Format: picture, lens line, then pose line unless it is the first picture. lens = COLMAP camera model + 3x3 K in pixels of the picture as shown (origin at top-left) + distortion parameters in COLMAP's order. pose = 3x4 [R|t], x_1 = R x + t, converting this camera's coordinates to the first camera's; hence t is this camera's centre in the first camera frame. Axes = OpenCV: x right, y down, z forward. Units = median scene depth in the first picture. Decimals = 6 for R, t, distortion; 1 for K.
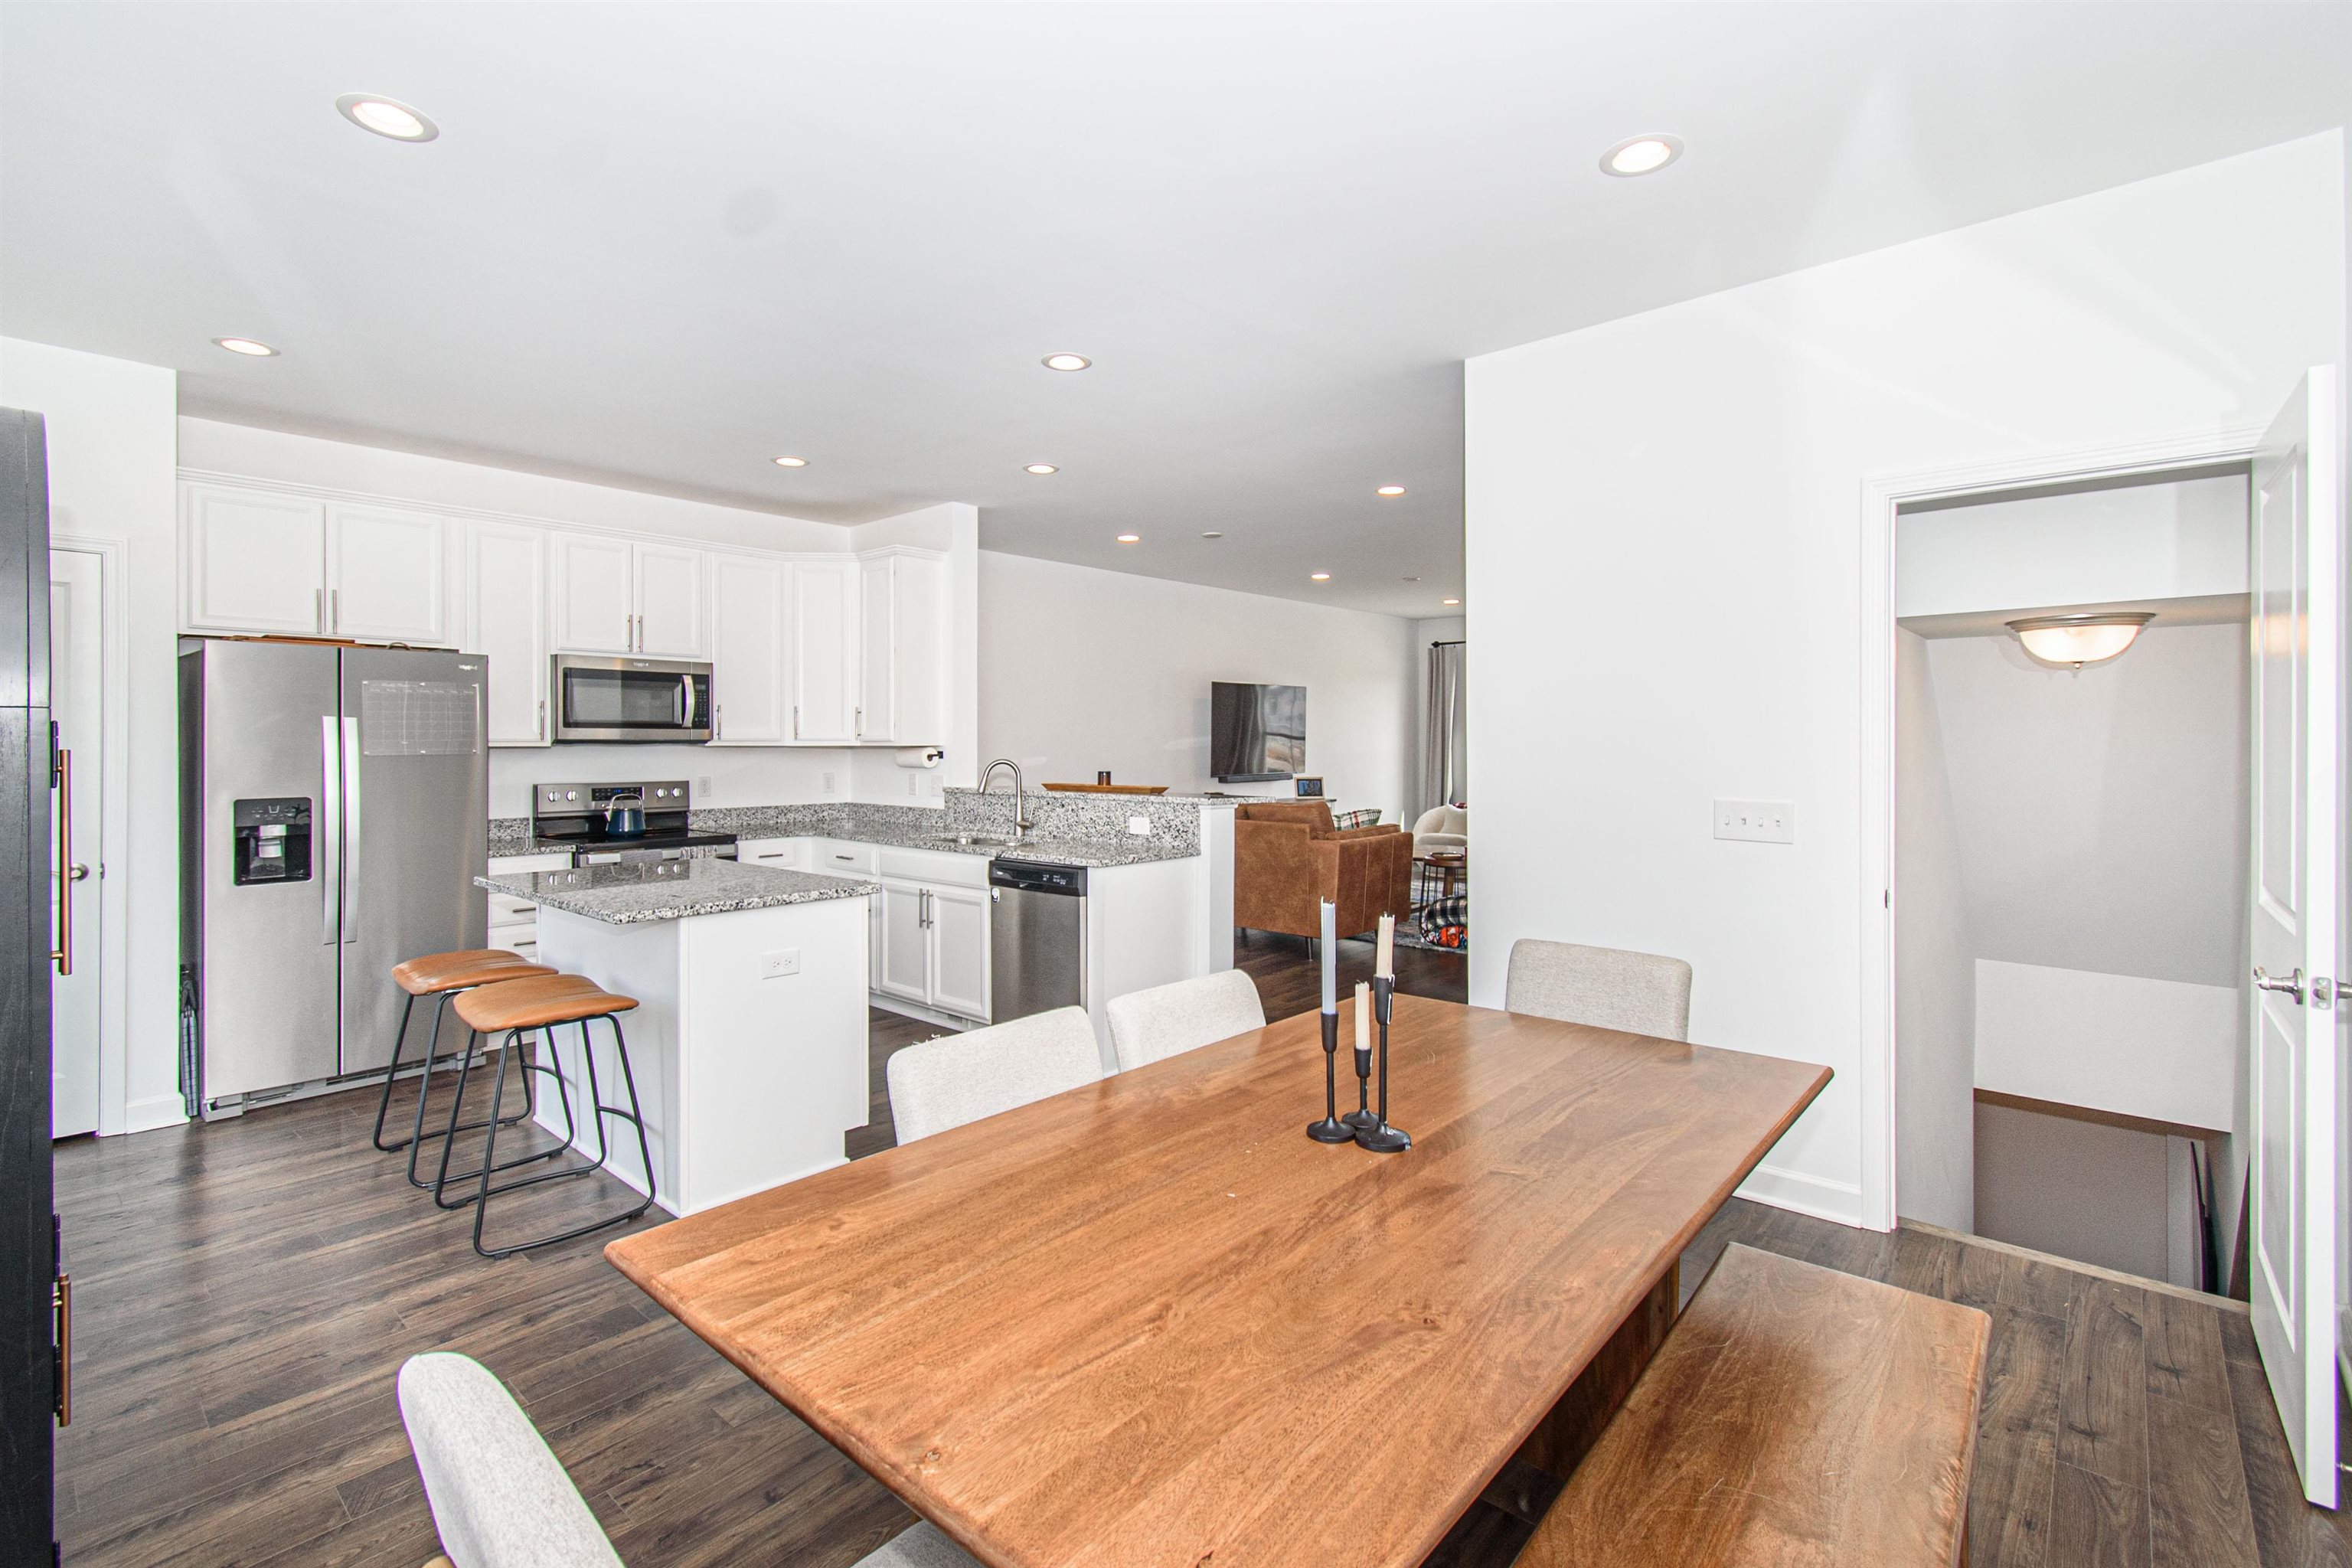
lens RADIAL K [[1073.5, 0, 1139.9], [0, 1073.5, 748.3], [0, 0, 1]] dist [0.002117, -0.000211]
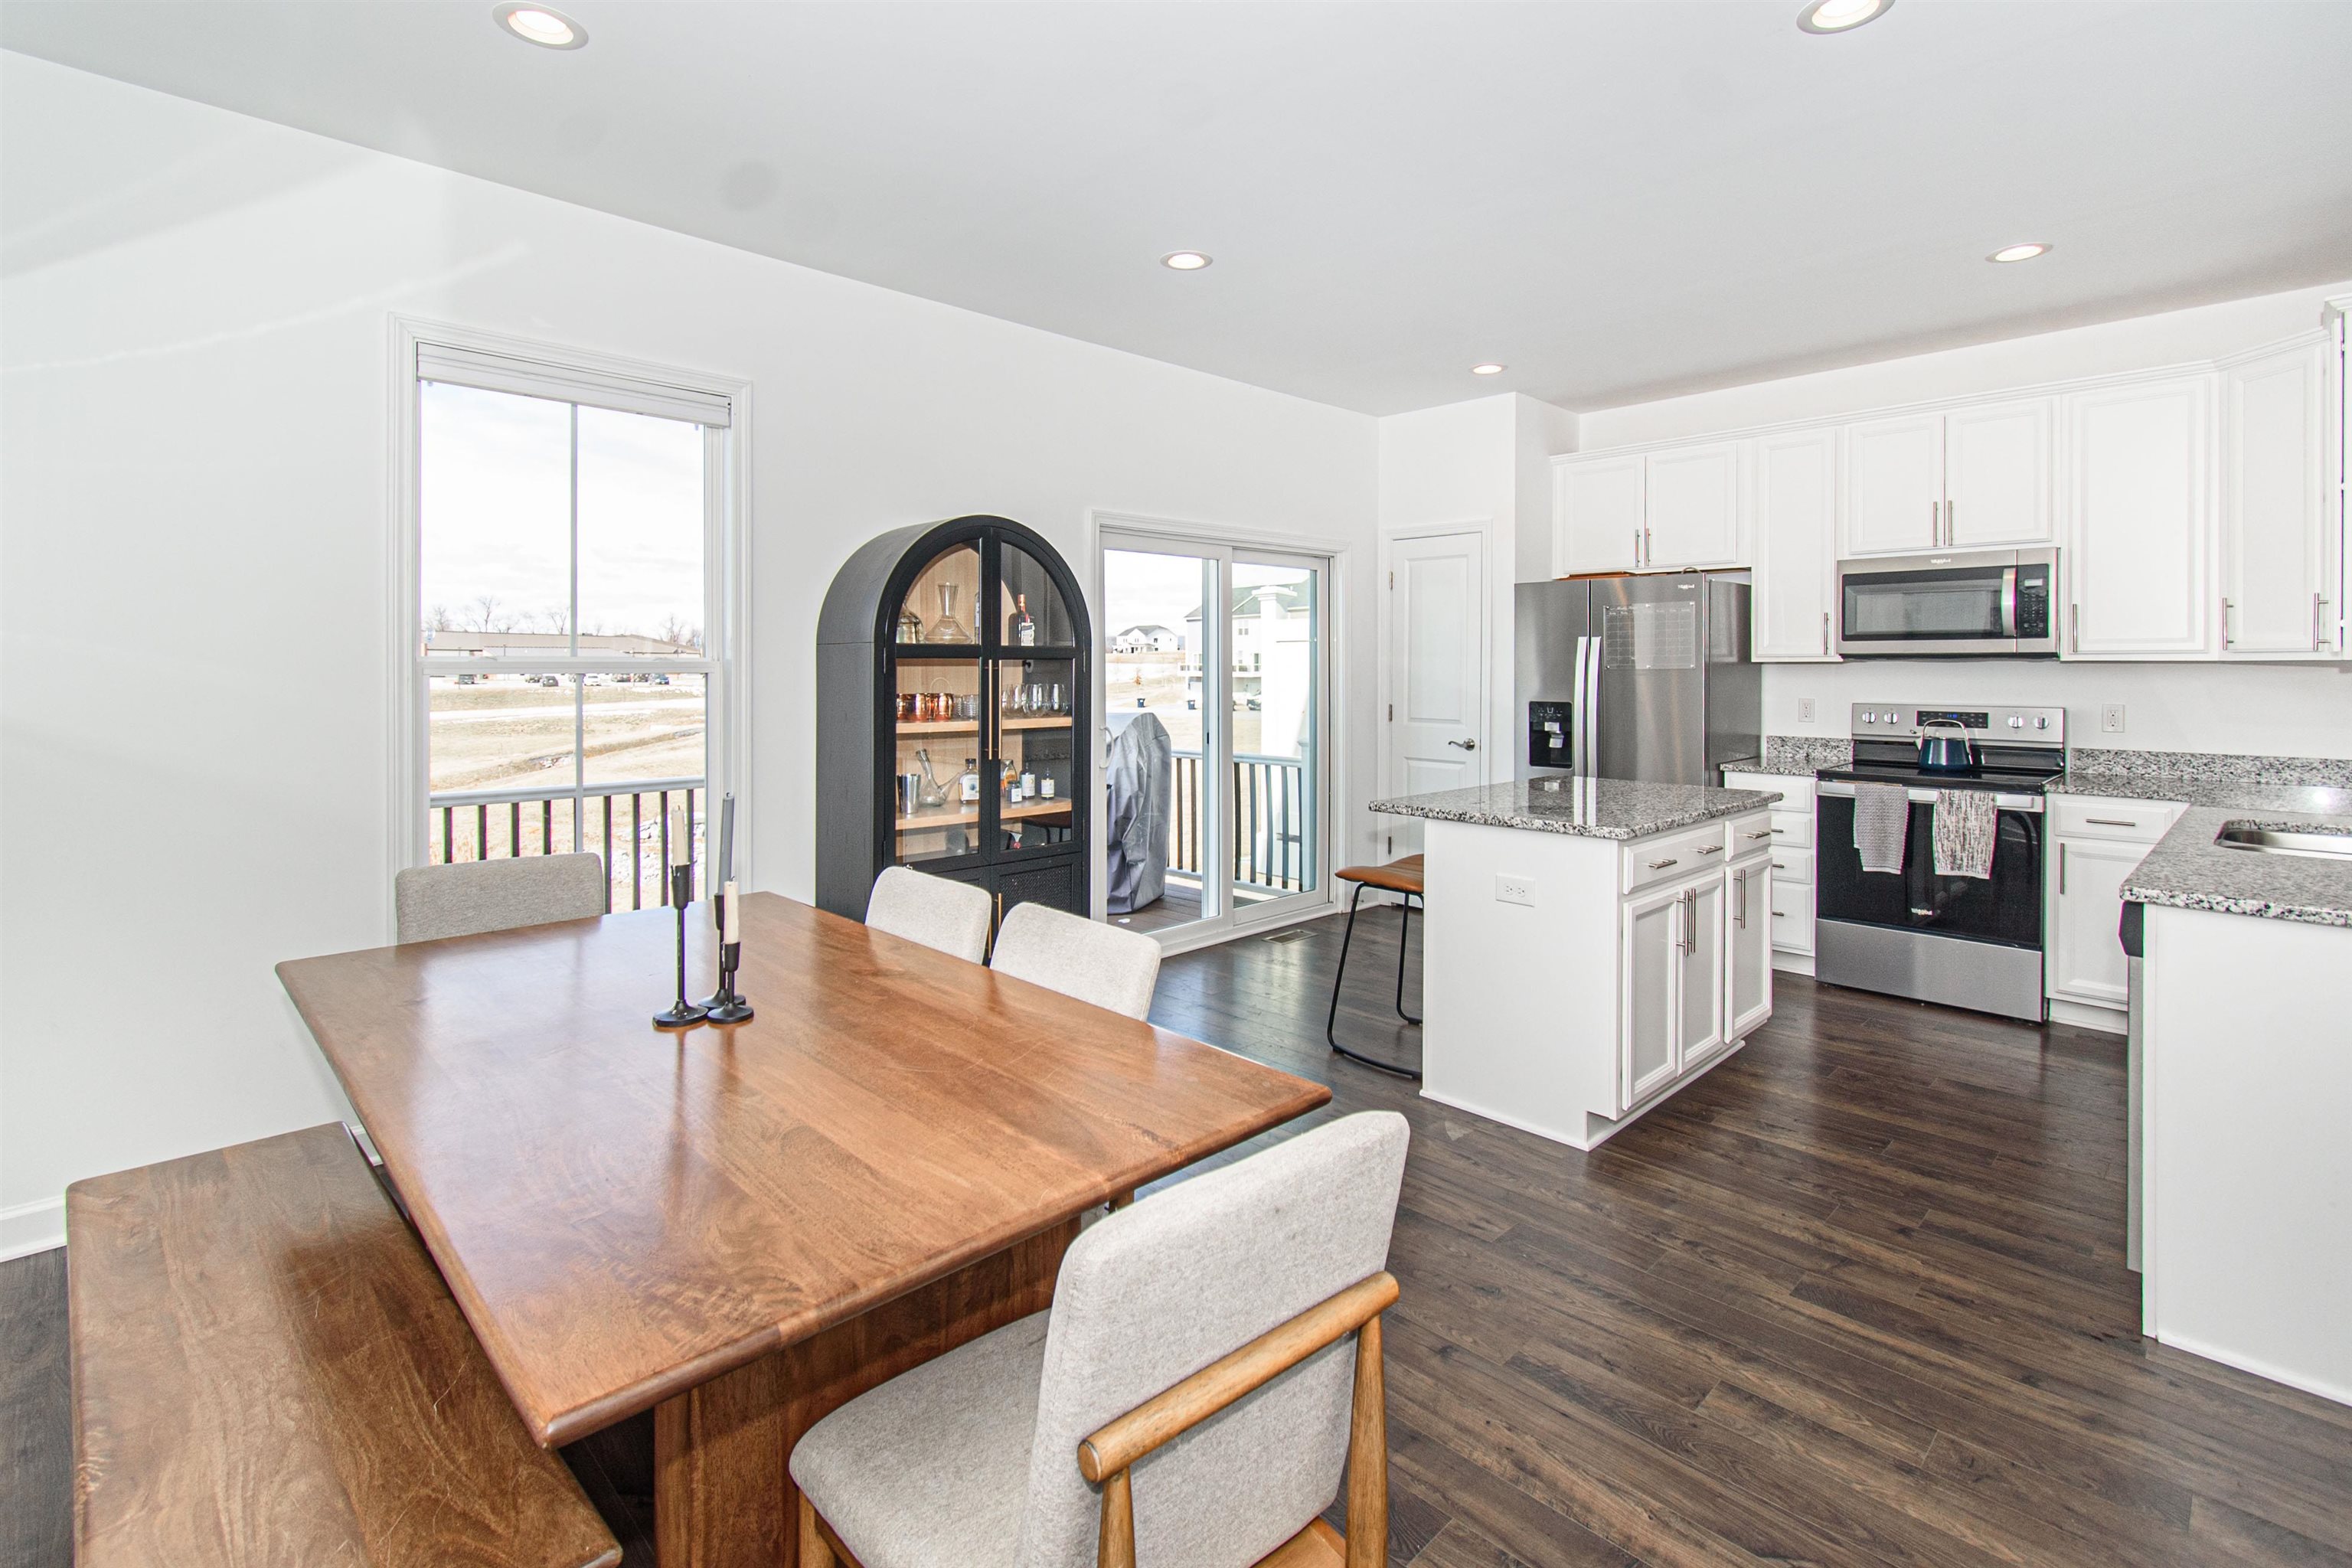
lens RADIAL K [[1085.4, 0, 1192.2], [0, 1085.4, 668.2], [0, 0, 1]] dist [0.001242, 0.000120]
pose [[-0.055949, 0.002400, -0.998431, 0.402104], [-0.003517, 0.999990, 0.002601, 0.003075], [0.998427, 0.003657, -0.055940, 0.491005]]
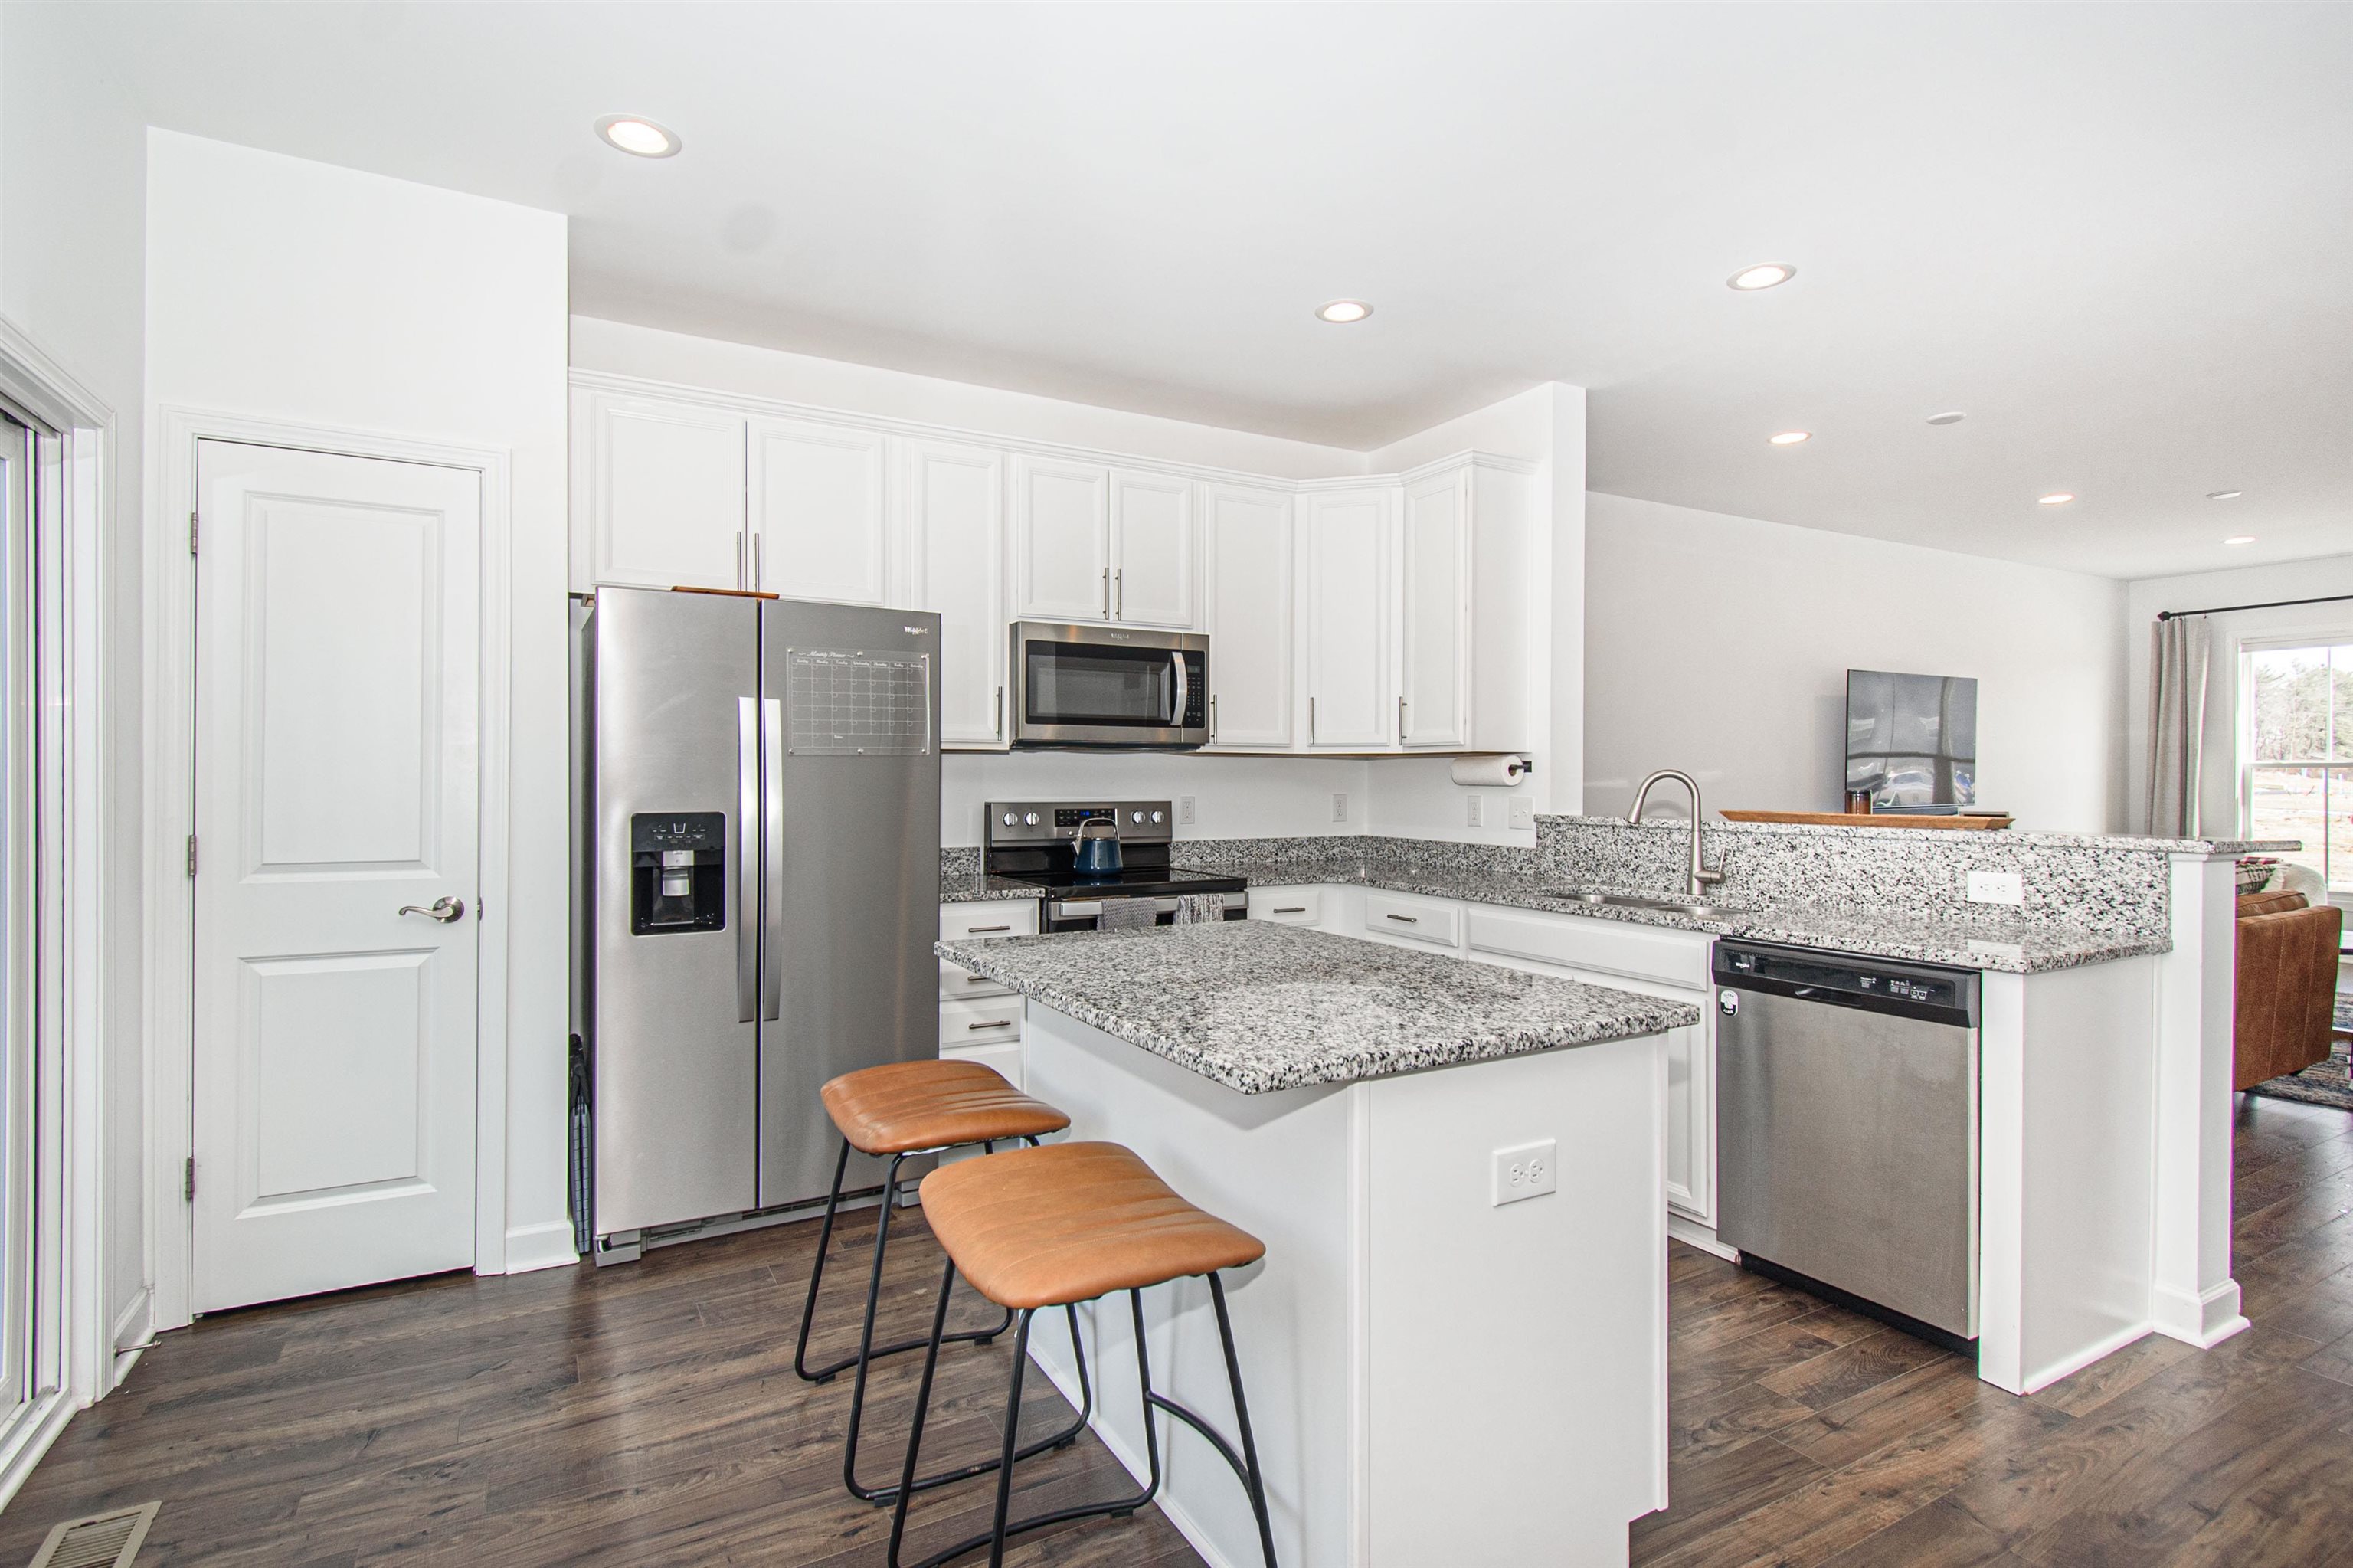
lens RADIAL K [[1123.3, 0, 1145.4], [0, 1123.3, 778.8], [0, 0, 1]] dist [0.001814, -0.001558]
pose [[0.946392, 0.002694, -0.323011, -0.212431], [-0.003918, 0.999987, -0.003139, 0.019398], [0.322998, 0.004237, 0.946390, 0.306148]]
